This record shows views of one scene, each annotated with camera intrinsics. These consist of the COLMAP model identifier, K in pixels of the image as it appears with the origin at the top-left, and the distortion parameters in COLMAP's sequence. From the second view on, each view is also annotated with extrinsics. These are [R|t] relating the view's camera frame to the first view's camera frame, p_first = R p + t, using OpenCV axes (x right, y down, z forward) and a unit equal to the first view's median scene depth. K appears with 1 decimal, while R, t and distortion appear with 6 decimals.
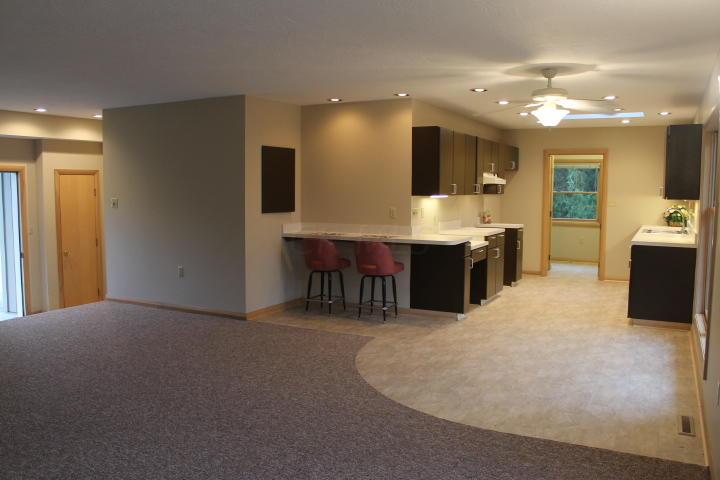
lens RADIAL K [[612.1, 0, 355.4], [0, 612.1, 240.6], [0, 0, 1]] dist [-0.153521, 0.125175]
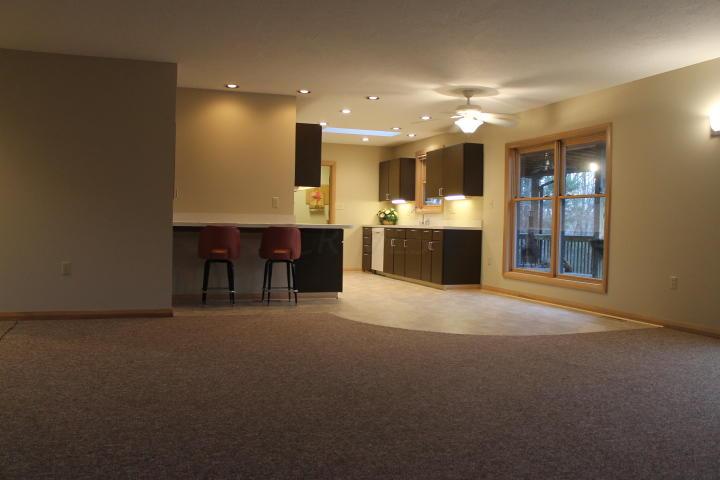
lens RADIAL K [[612.1, 0, 357.3], [0, 612.1, 238.8], [0, 0, 1]] dist [-0.153521, 0.125175]
pose [[0.677117, -0.010029, 0.735807, -0.630523], [0.048459, 0.998344, -0.030986, 0.057755], [-0.734278, 0.056638, 0.676482, 0.201586]]
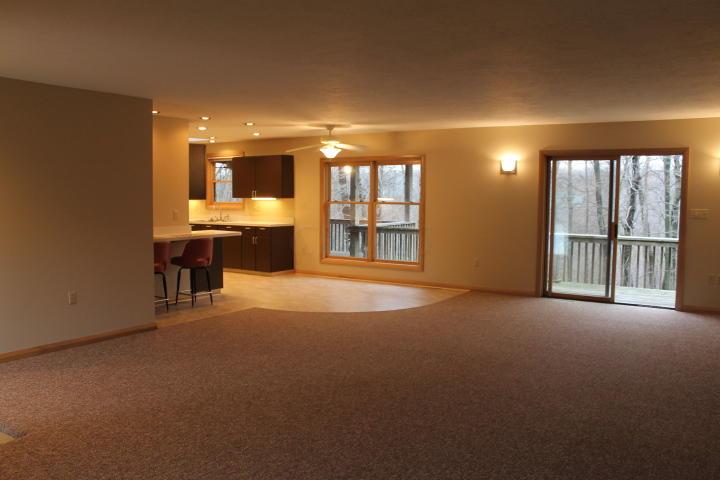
lens RADIAL K [[612.1, 0, 357.5], [0, 612.1, 235.9], [0, 0, 1]] dist [-0.153521, 0.125175]
pose [[0.093446, -0.073008, 0.992944, -1.086636], [0.083115, 0.994399, 0.065293, -0.053845], [-0.992149, 0.076427, 0.098990, 0.562121]]
